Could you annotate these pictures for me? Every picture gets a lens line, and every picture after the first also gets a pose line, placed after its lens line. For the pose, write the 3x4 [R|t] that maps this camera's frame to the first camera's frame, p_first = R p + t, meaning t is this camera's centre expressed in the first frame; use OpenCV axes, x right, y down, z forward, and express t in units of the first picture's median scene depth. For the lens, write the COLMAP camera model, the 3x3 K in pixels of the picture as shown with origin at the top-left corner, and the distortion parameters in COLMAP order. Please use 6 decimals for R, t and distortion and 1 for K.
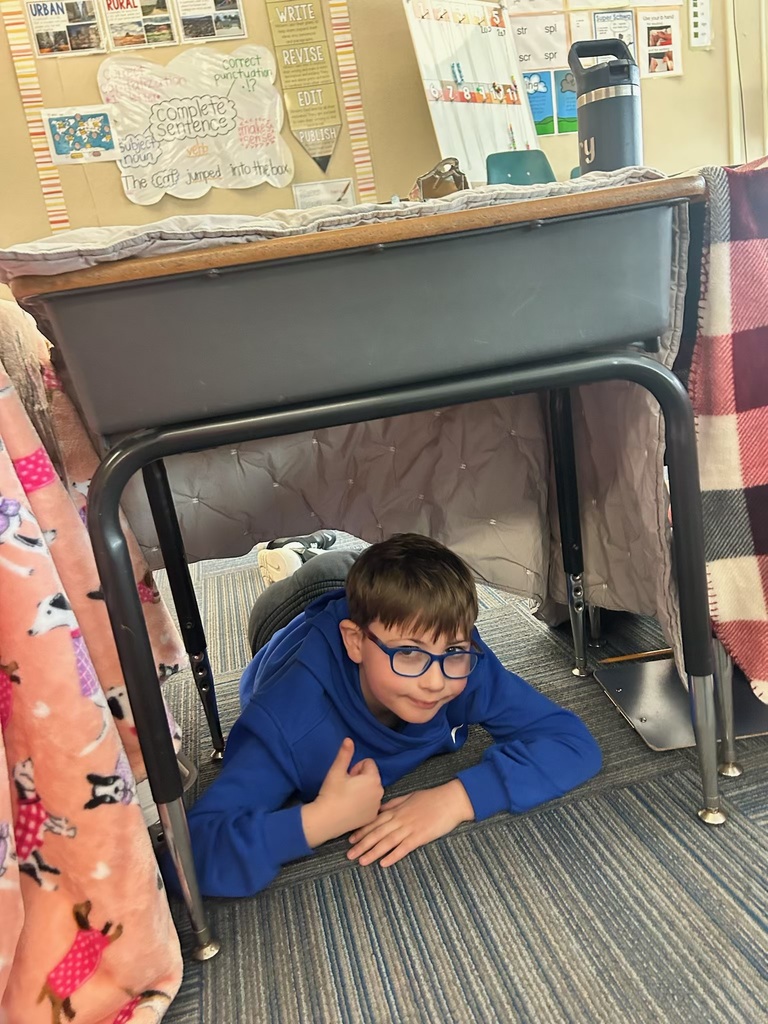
lens RADIAL K [[756.8, 0, 384.0], [0, 756.8, 512.0], [0, 0, 1]] dist [0.071751, -0.084981]
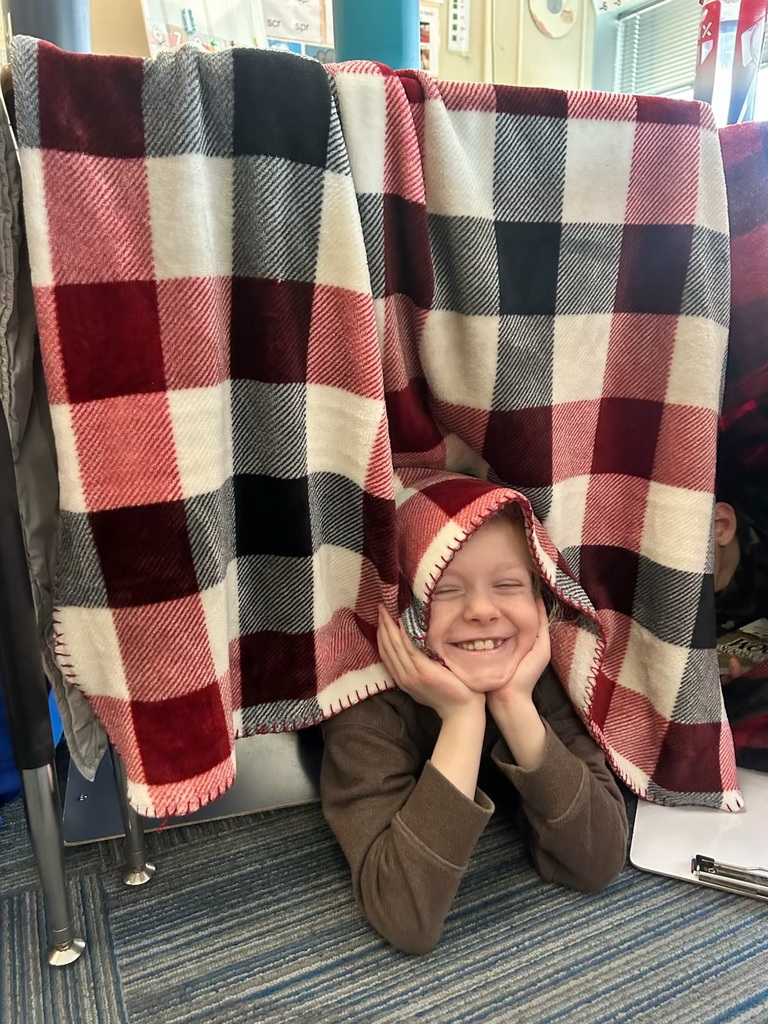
lens RADIAL K [[757.6, 0, 384.0], [0, 757.6, 512.0], [0, 0, 1]] dist [-0.036782, -0.003884]
pose [[0.976808, 0.104530, 0.186870, 0.213482], [-0.105486, 0.994409, -0.004851, -0.019916], [-0.186332, -0.014974, 0.982373, 0.094605]]
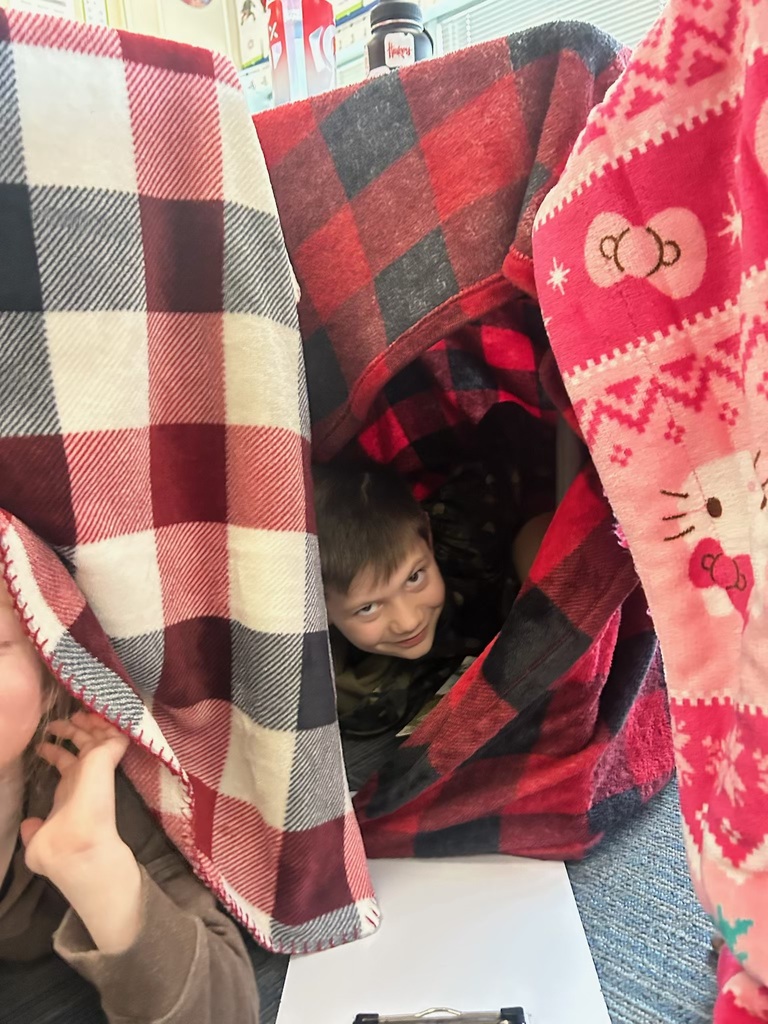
lens RADIAL K [[757.6, 0, 384.0], [0, 757.6, 512.0], [0, 0, 1]] dist [-0.036782, -0.003884]
pose [[0.860678, 0.025250, 0.508524, 0.545294], [0.036773, 0.993078, -0.111549, -0.022933], [-0.507821, 0.114707, 0.853792, 0.290250]]
